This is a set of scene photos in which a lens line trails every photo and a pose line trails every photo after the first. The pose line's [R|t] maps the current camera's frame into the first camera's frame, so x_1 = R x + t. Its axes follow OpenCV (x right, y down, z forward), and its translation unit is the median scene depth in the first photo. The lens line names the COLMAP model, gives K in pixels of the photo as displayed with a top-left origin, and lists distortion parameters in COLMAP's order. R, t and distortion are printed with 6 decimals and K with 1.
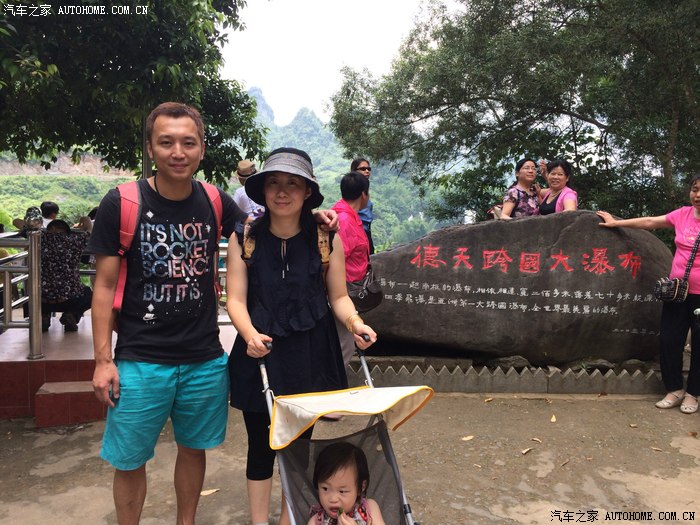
lens RADIAL K [[592.8, 0, 351.2], [0, 592.8, 262.0], [0, 0, 1]] dist [0.077459, -0.102361]
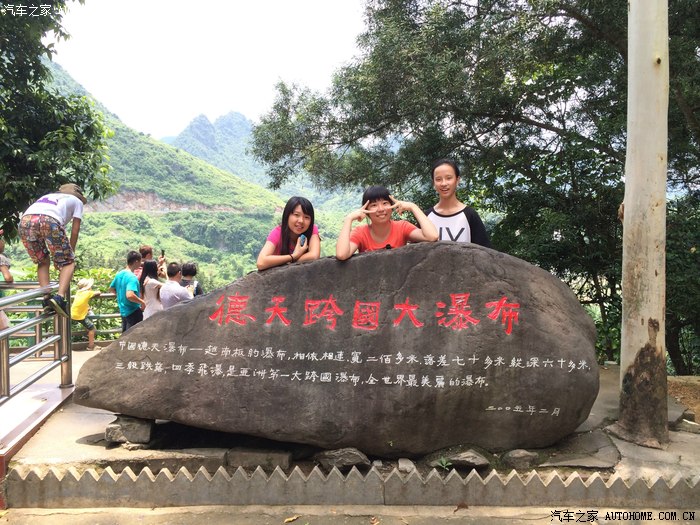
lens RADIAL K [[592.8, 0, 351.2], [0, 592.8, 262.0], [0, 0, 1]] dist [0.077459, -0.102361]
pose [[0.996648, -0.030869, -0.075759, 0.341056], [0.027552, 0.998632, -0.044447, -0.032946], [0.077027, 0.042211, 0.996135, 0.279884]]
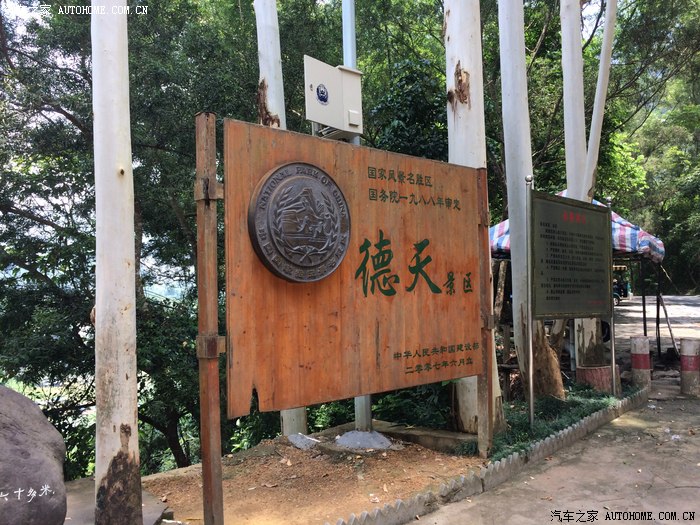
lens RADIAL K [[592.8, 0, 351.2], [0, 592.8, 262.0], [0, 0, 1]] dist [0.077459, -0.102361]
pose [[0.779924, -0.007118, 0.625834, 0.414026], [0.119928, 0.983106, -0.138275, -0.045795], [-0.614277, 0.182899, 0.767601, 0.283083]]
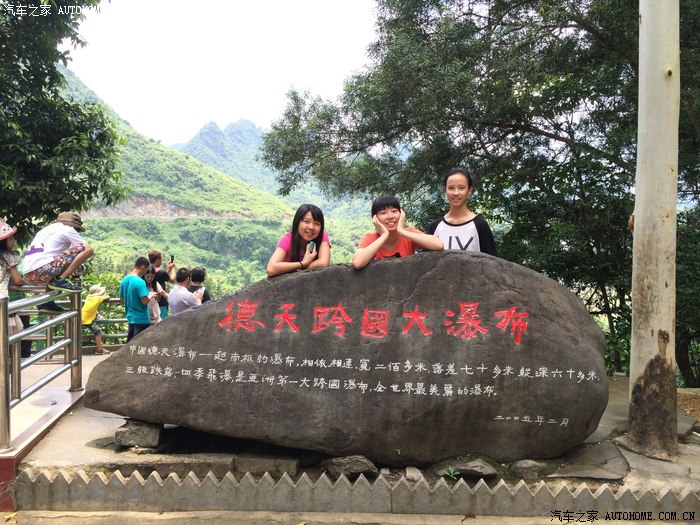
lens RADIAL K [[592.8, 0, 351.2], [0, 592.8, 262.0], [0, 0, 1]] dist [0.077459, -0.102361]
pose [[0.995952, -0.020306, -0.087566, 0.338390], [0.015270, 0.998211, -0.057800, -0.032524], [0.088583, 0.056229, 0.994480, 0.275913]]
